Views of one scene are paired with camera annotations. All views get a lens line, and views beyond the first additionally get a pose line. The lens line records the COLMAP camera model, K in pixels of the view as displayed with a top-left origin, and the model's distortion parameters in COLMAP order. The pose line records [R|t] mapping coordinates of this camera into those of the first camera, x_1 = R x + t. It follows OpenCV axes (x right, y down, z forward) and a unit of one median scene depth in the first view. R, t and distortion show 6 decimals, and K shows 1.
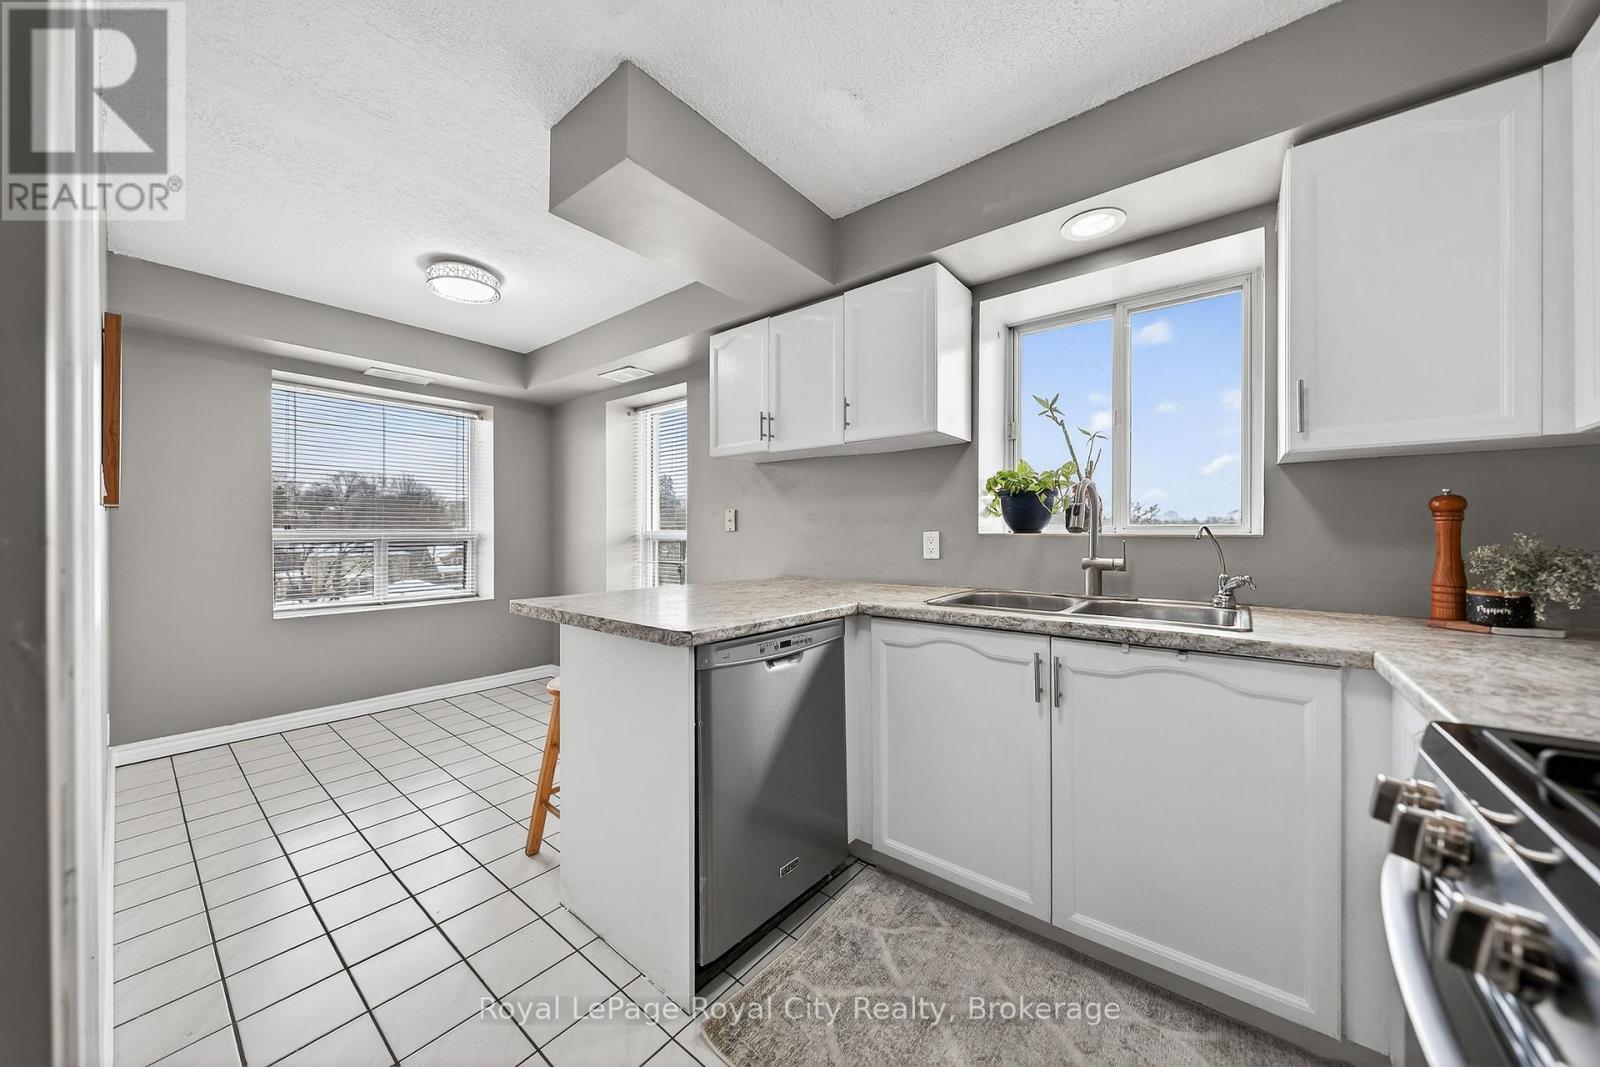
lens RADIAL K [[559.7, 0, 799.3], [0, 559.7, 531.7], [0, 0, 1]] dist [-0.003191, -0.000245]
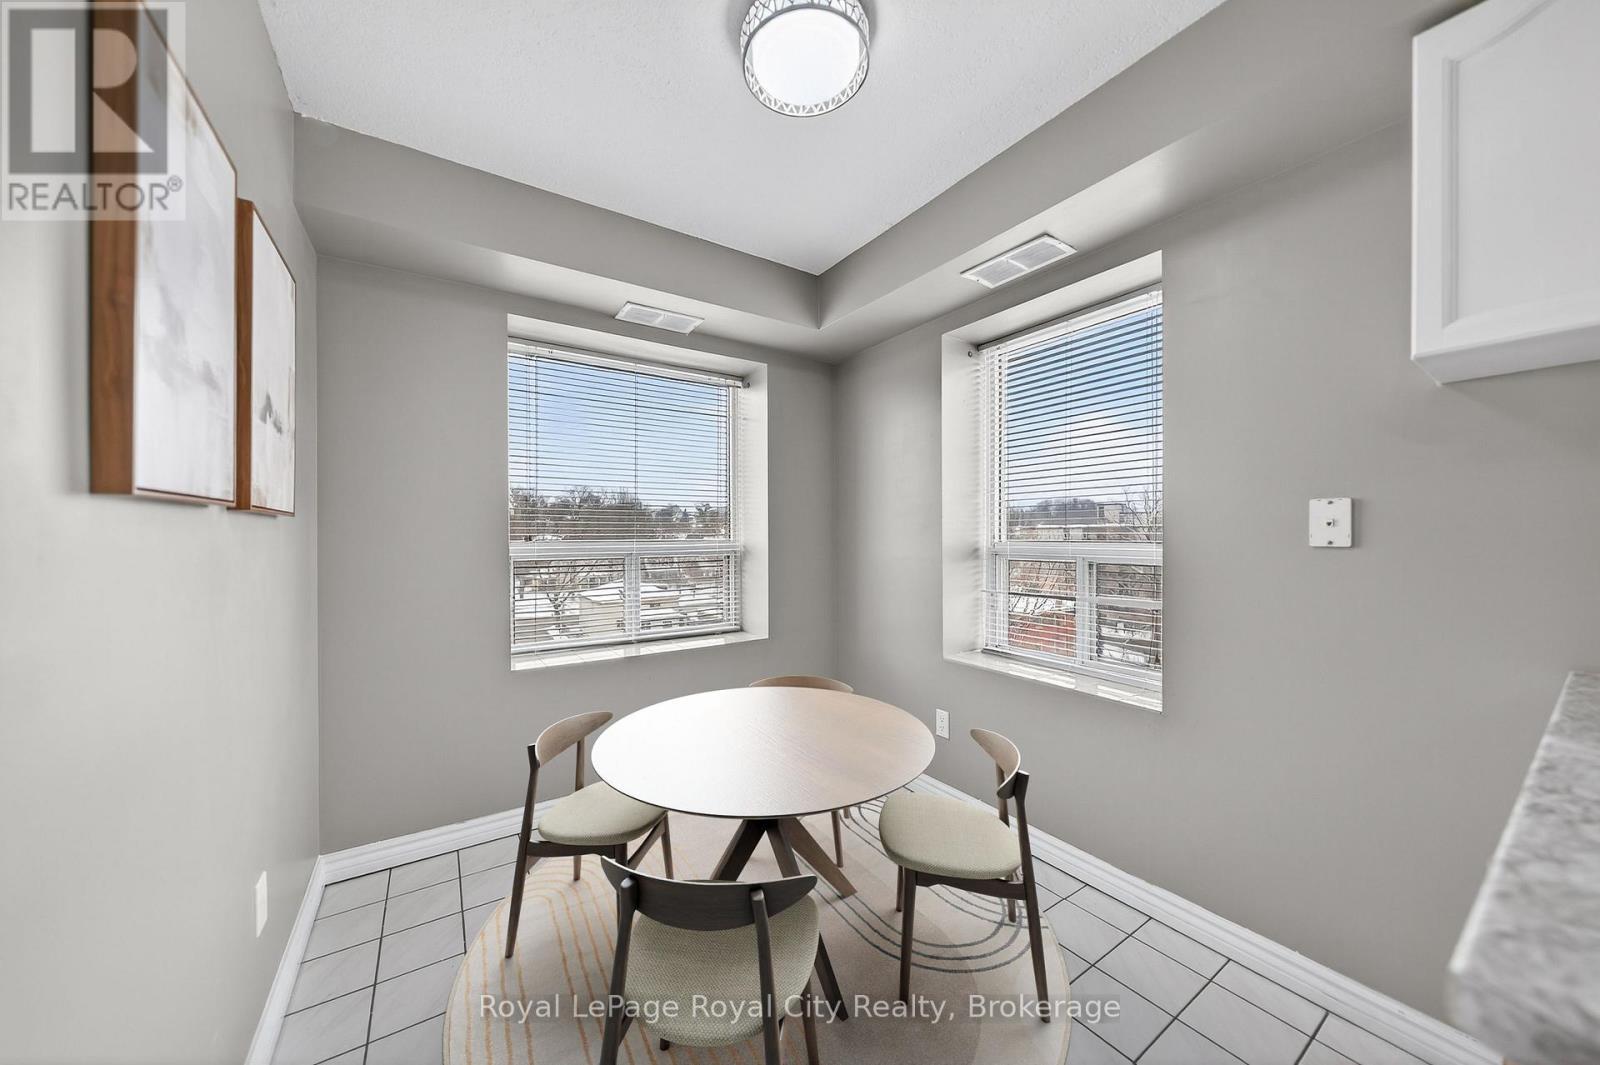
lens RADIAL K [[559.7, 0, 792.6], [0, 559.7, 539.5], [0, 0, 1]] dist [-0.003191, -0.000245]
pose [[0.950211, -0.001446, -0.311605, -0.296759], [0.003848, 0.999967, 0.007094, -0.008587], [0.311584, -0.007940, 0.950185, 0.340314]]
